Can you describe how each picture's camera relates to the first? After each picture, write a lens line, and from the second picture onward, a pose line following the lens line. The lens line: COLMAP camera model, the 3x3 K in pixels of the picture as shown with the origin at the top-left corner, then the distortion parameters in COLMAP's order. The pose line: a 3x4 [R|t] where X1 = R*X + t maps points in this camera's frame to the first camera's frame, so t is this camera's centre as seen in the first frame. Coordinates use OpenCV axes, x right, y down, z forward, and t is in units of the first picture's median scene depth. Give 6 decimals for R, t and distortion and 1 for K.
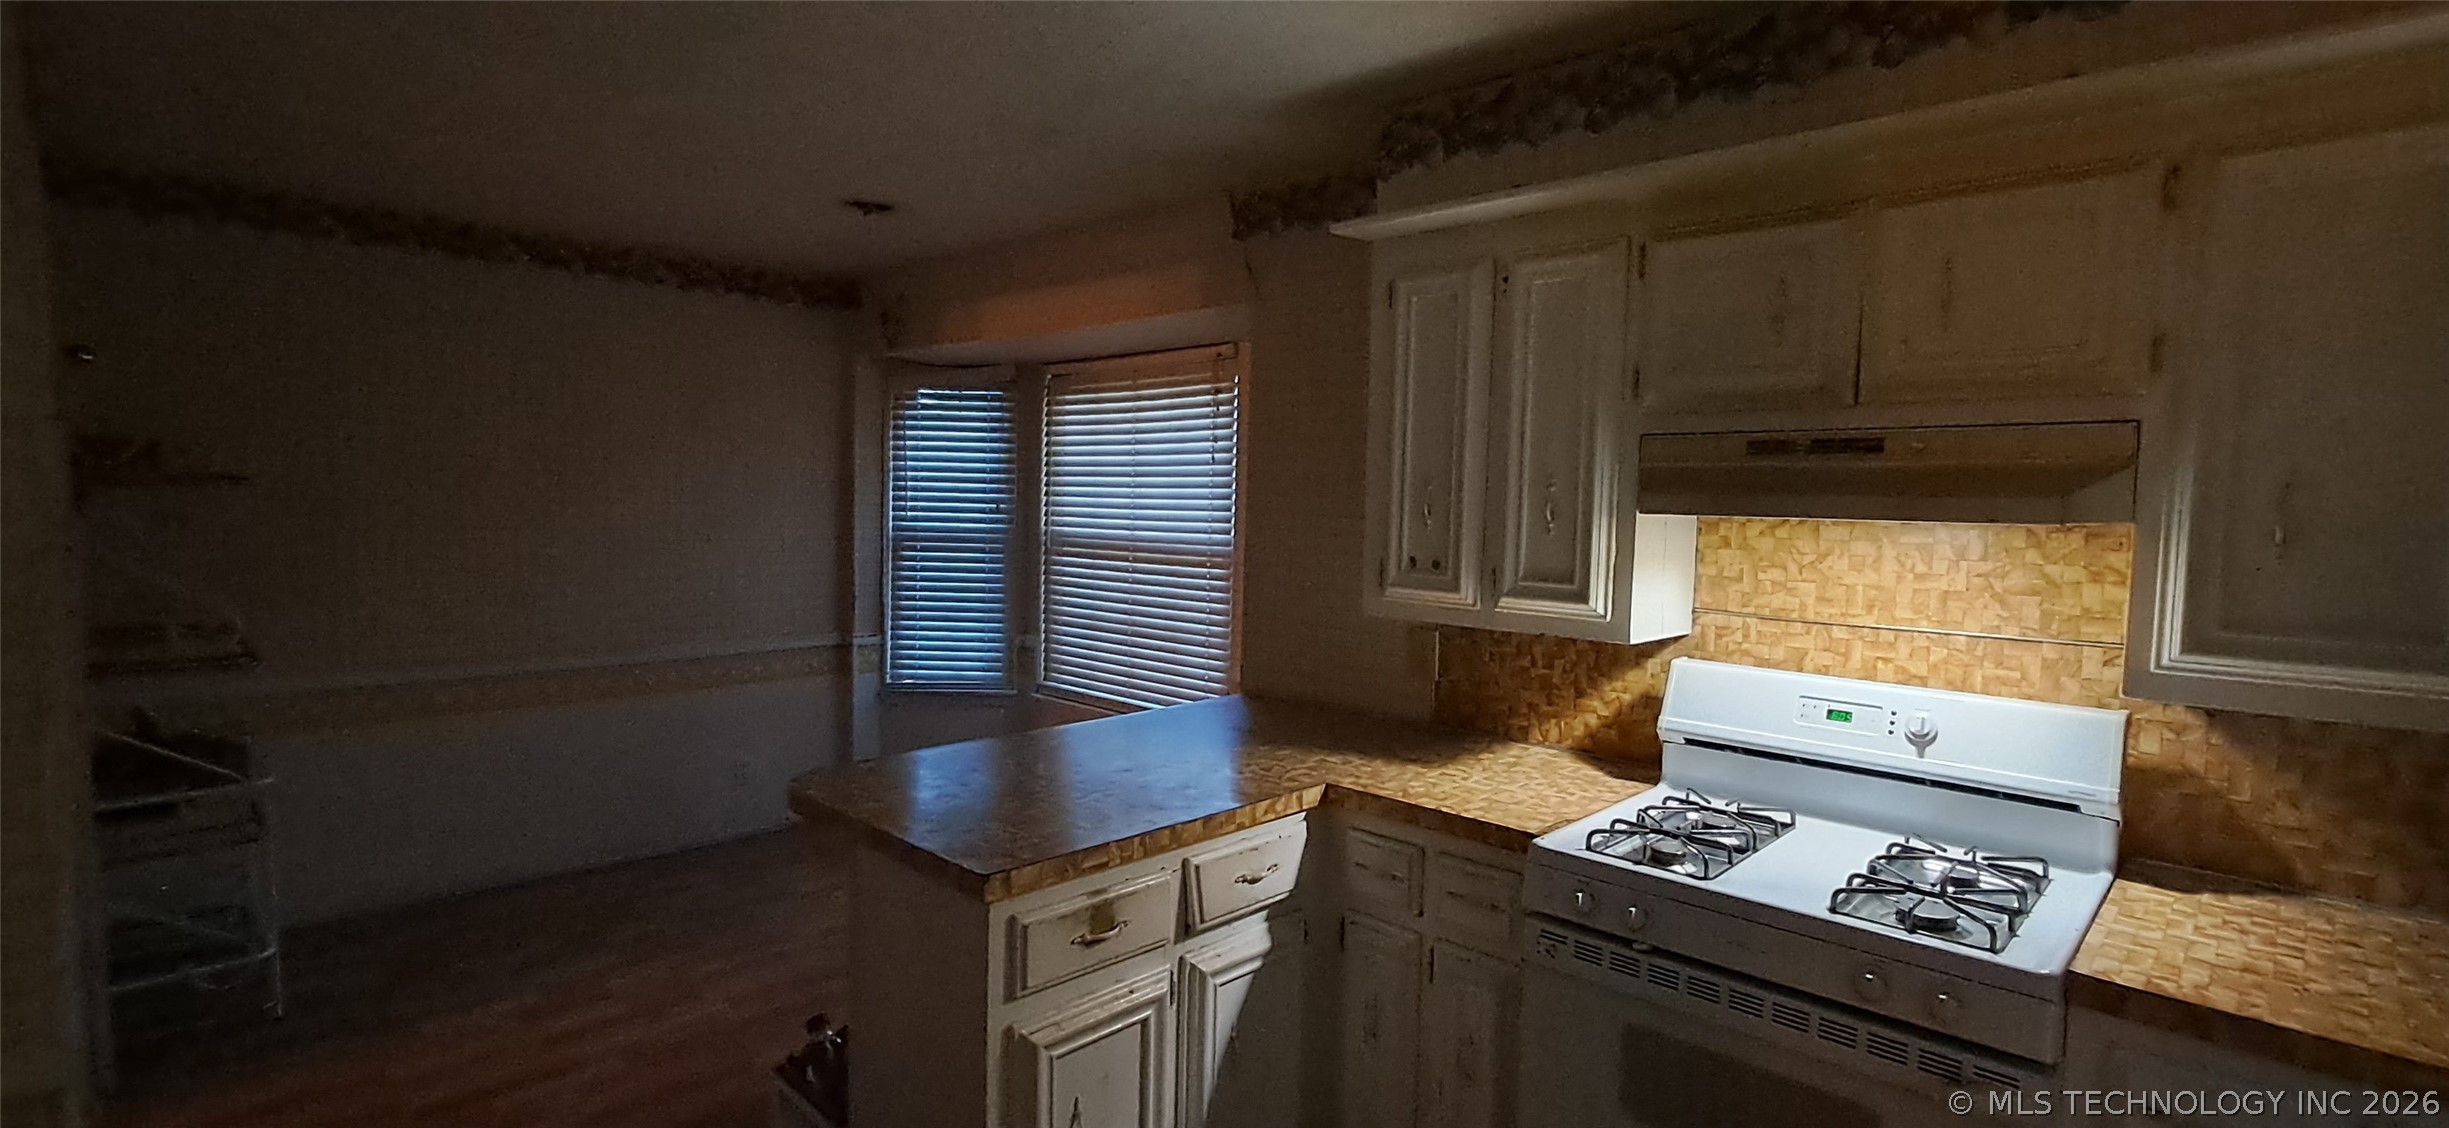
lens RADIAL K [[1124.1, 0, 1226.3], [0, 1124.1, 560.1], [0, 0, 1]] dist [0.001348, 0.000159]
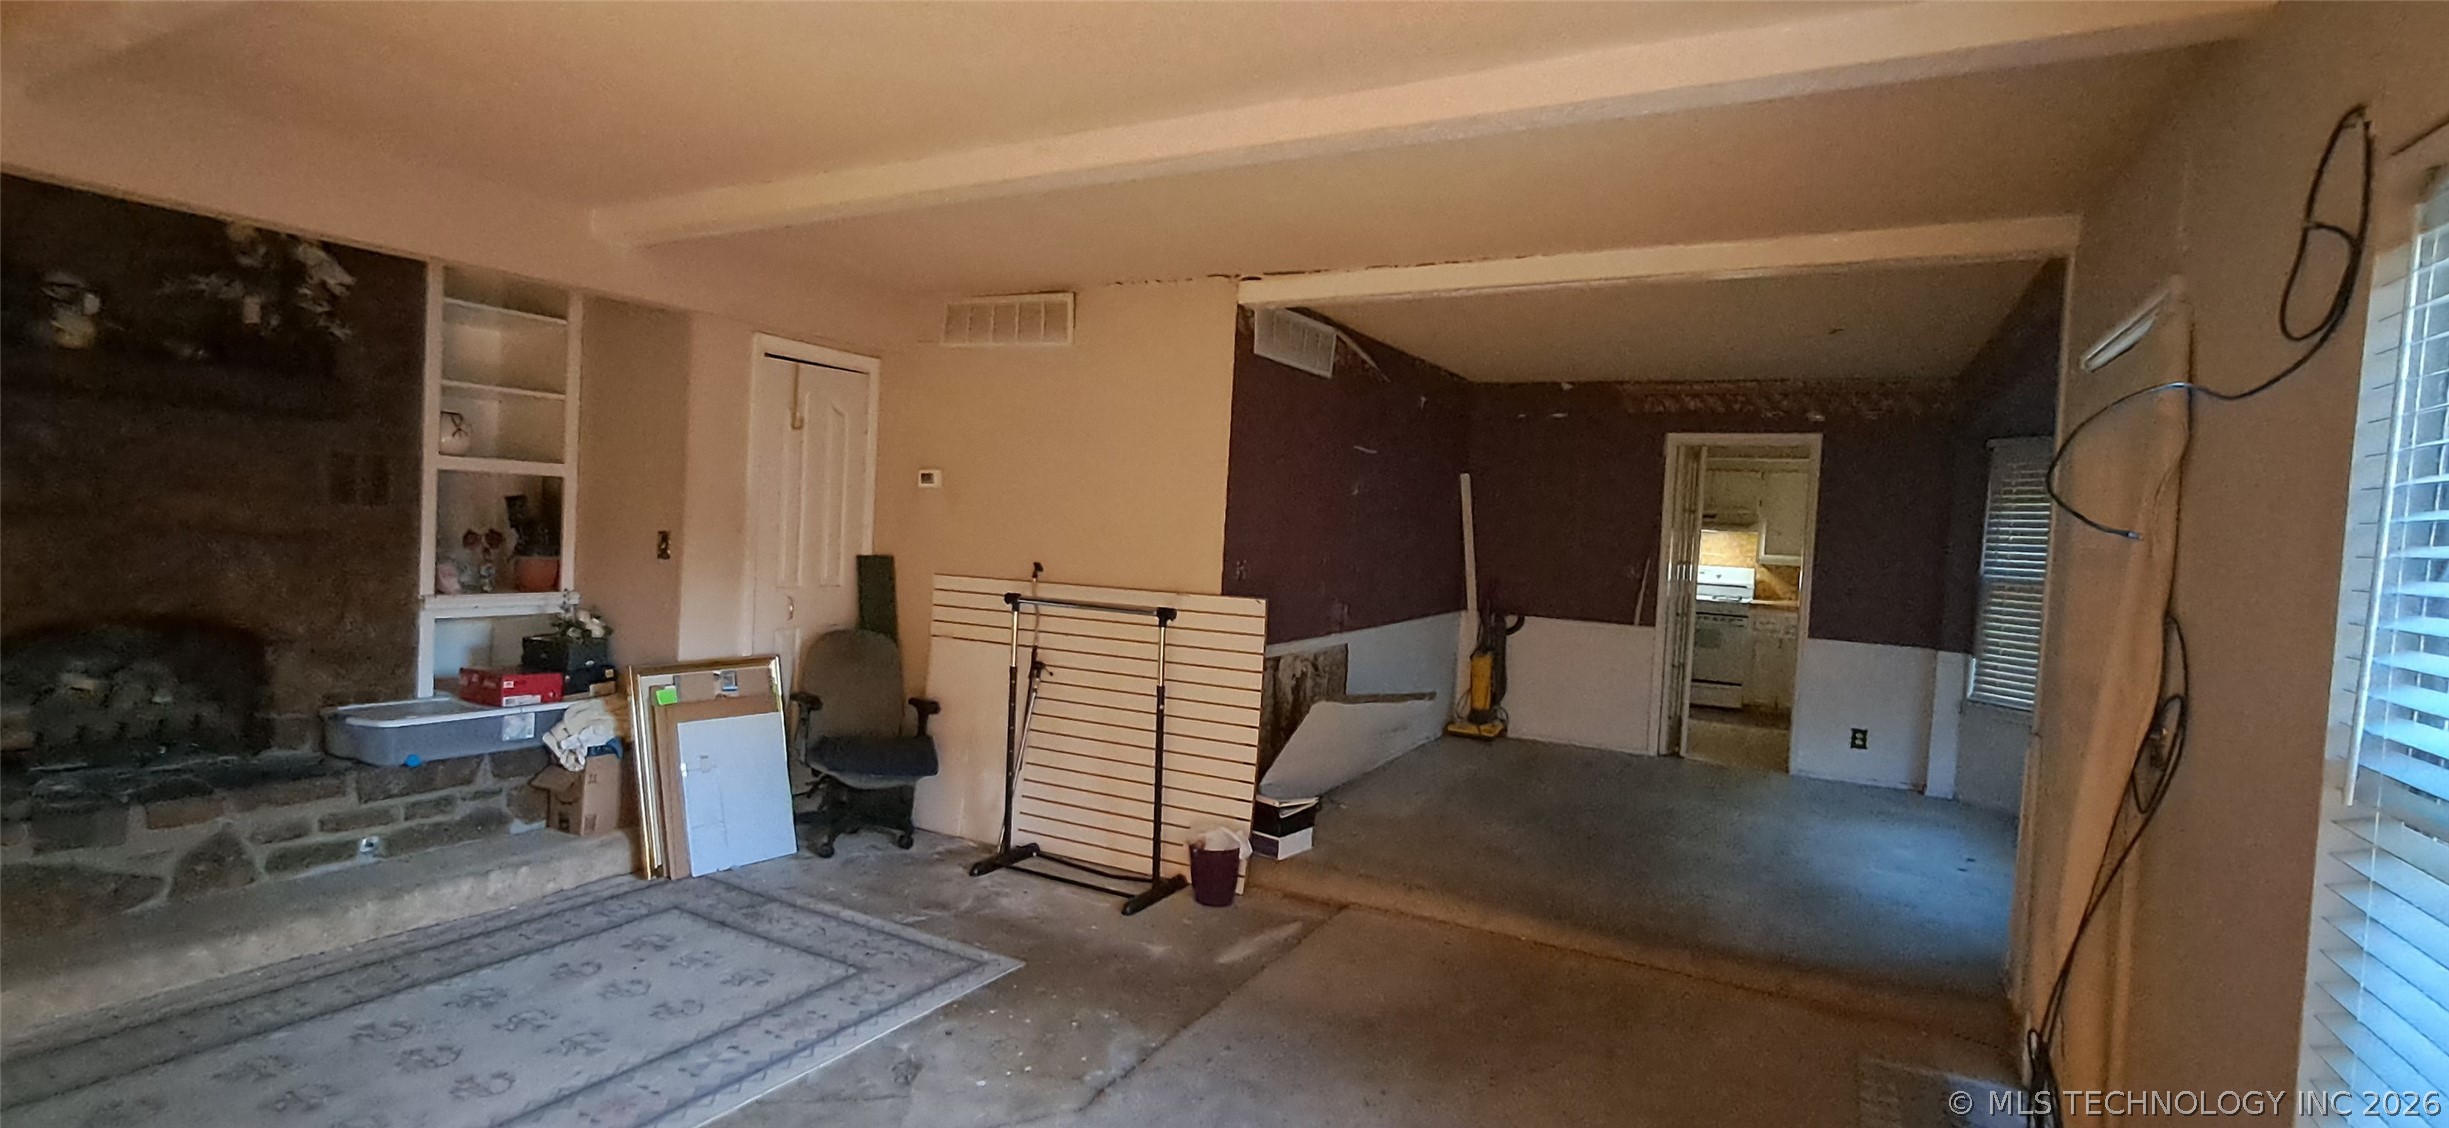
lens RADIAL K [[1124.1, 0, 1223.6], [0, 1124.1, 563.5], [0, 0, 1]] dist [0.001348, 0.000159]
pose [[0.961507, 0.015257, 0.274356, -3.401711], [-0.011536, 0.999818, -0.015170, 0.248251], [-0.274537, 0.011421, 0.961509, -3.782965]]
